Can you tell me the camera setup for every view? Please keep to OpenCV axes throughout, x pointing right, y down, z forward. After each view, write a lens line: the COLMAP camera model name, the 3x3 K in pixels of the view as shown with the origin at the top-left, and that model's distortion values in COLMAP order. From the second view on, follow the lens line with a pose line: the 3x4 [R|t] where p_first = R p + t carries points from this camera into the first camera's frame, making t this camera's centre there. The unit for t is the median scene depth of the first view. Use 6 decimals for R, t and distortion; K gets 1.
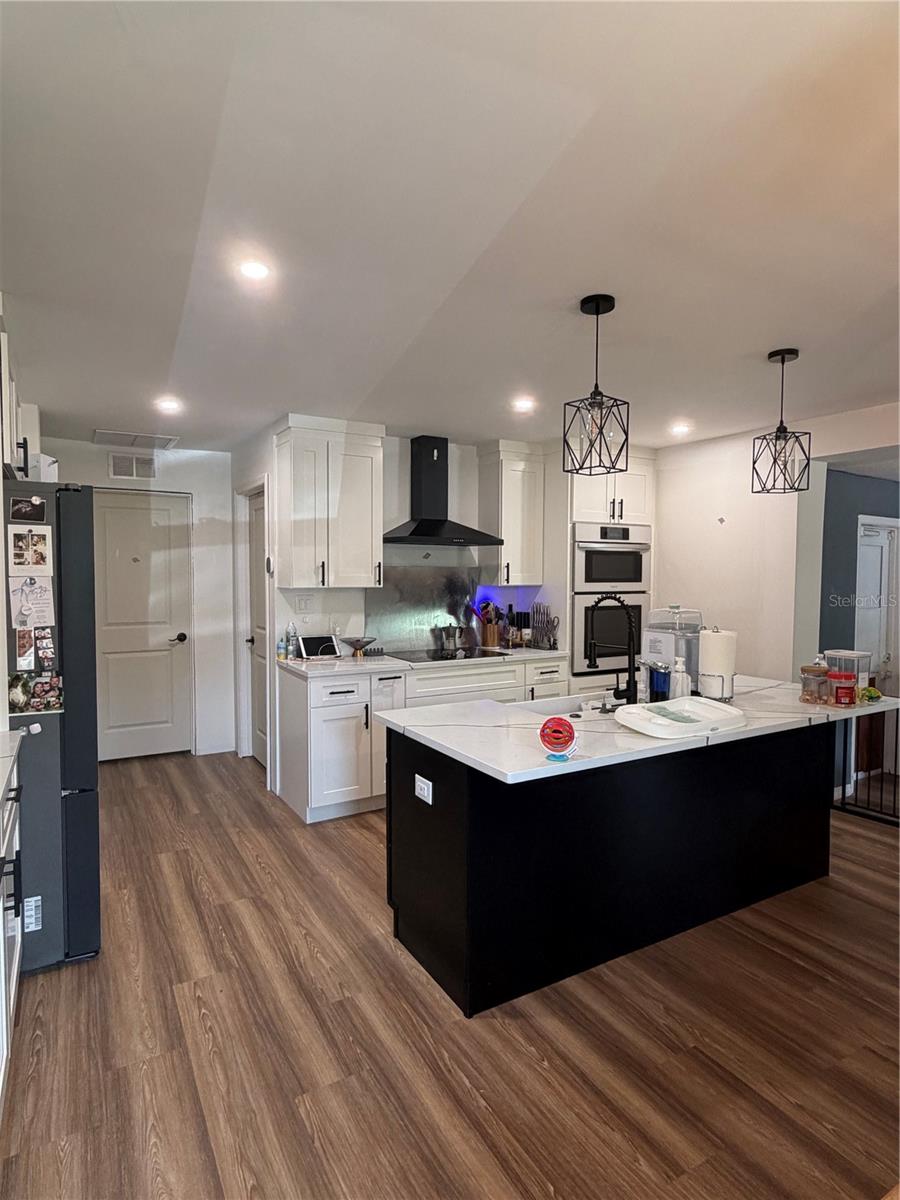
lens RADIAL K [[662.1, 0, 450.0], [0, 662.1, 600.0], [0, 0, 1]] dist [0.000155, 0.000065]
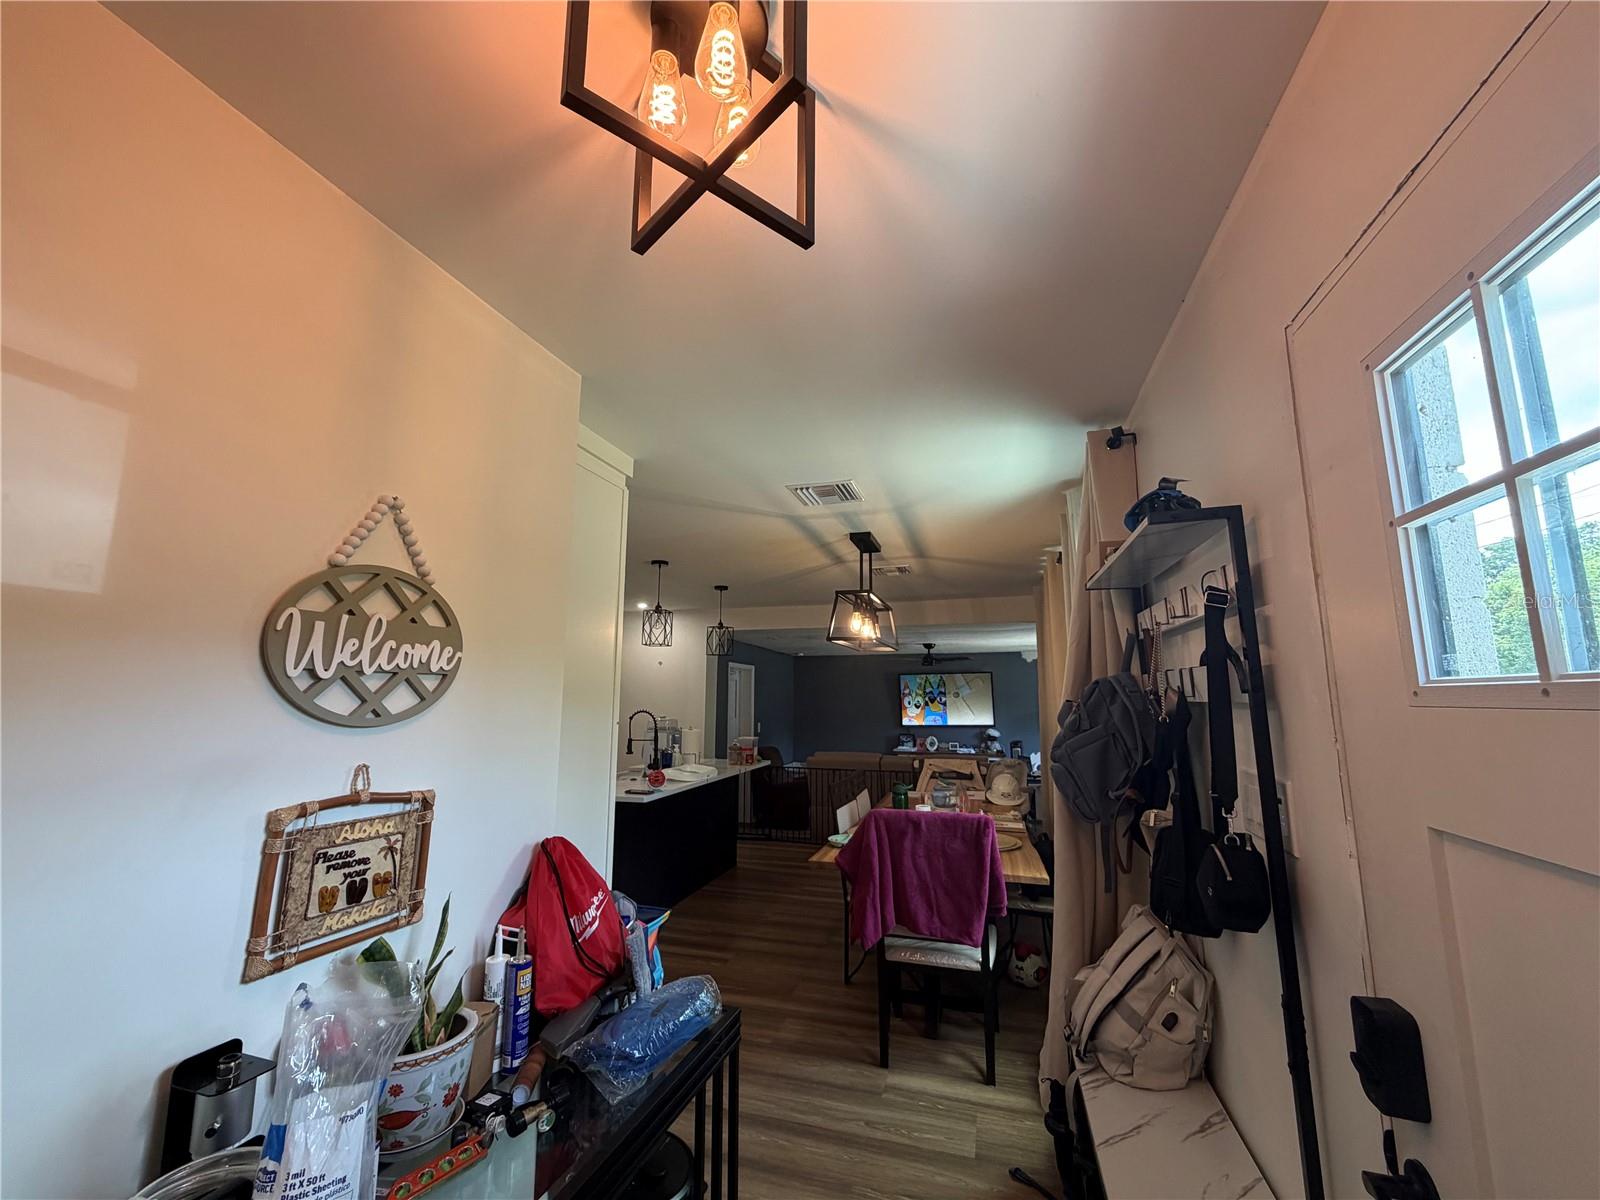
lens RADIAL K [[632.9, 0, 791.3], [0, 632.9, 593.1], [0, 0, 1]] dist [0.001118, 0.000310]
pose [[0.740462, 0.105476, 0.663770, -0.624942], [0.028952, 0.981686, -0.188292, 0.014961], [-0.671474, 0.158641, 0.723848, -0.544452]]
